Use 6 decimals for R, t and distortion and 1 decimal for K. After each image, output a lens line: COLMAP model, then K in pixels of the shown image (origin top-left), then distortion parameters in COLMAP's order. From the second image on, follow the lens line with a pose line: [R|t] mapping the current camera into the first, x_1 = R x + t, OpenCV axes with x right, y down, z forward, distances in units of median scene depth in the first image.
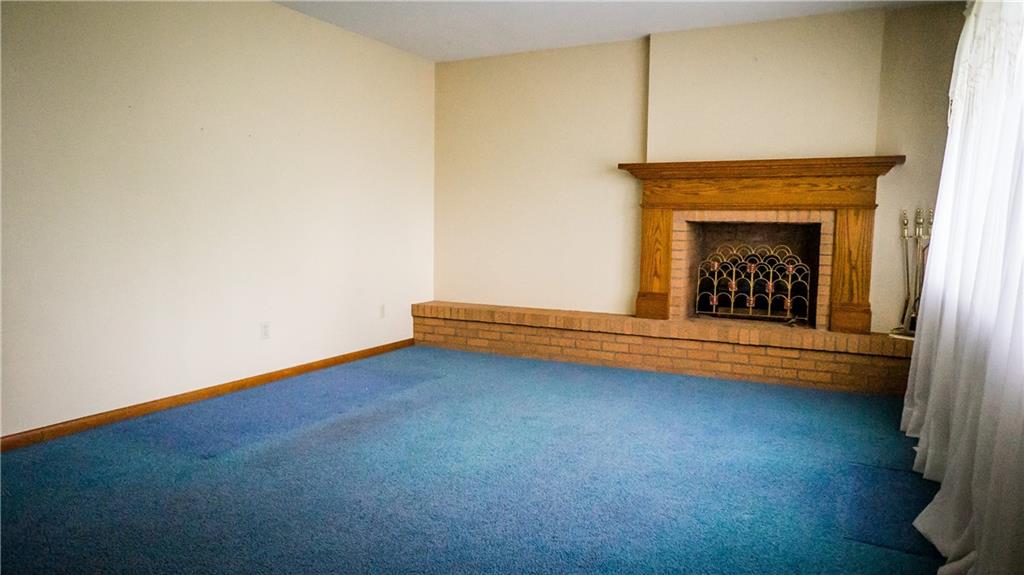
lens RADIAL K [[696.9, 0, 510.9], [0, 696.9, 285.7], [0, 0, 1]] dist [-0.038507, 0.041993]
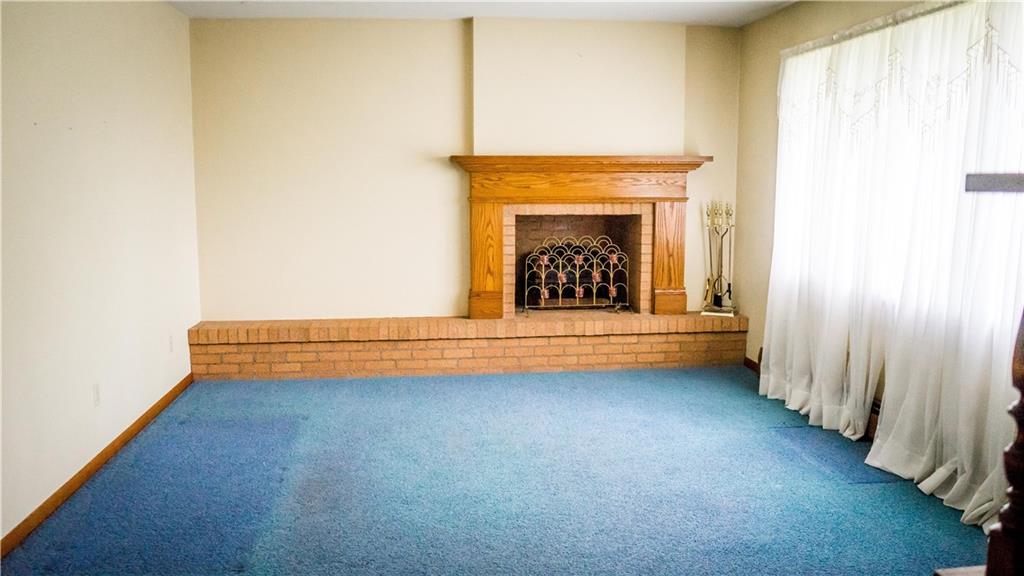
lens RADIAL K [[835.2, 0, 511.9], [0, 835.2, 280.9], [0, 0, 1]] dist [-0.082451, 0.002025]
pose [[0.827914, -0.080756, 0.555011, -0.421311], [0.061122, 0.996677, 0.053843, -0.066920], [-0.557515, -0.010654, 0.830099, 0.038119]]
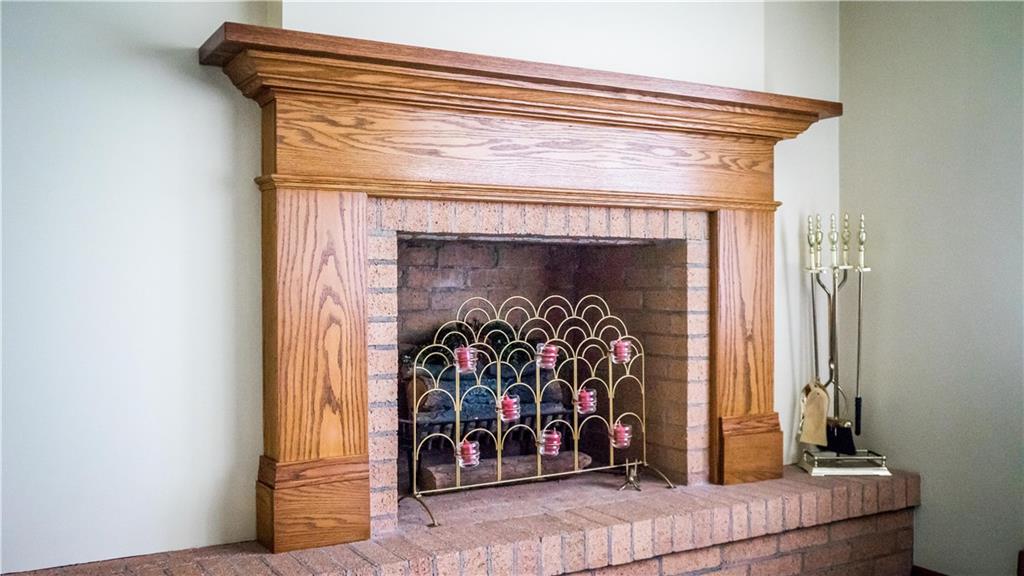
lens RADIAL K [[961.1, 0, 514.4], [0, 961.1, 287.1], [0, 0, 1]] dist [-0.031626, 0.000000]
pose [[0.533601, -0.019023, 0.845523, -0.116317], [0.085612, 0.995827, -0.031624, -0.048688], [-0.841392, 0.089262, 0.533002, 0.733943]]
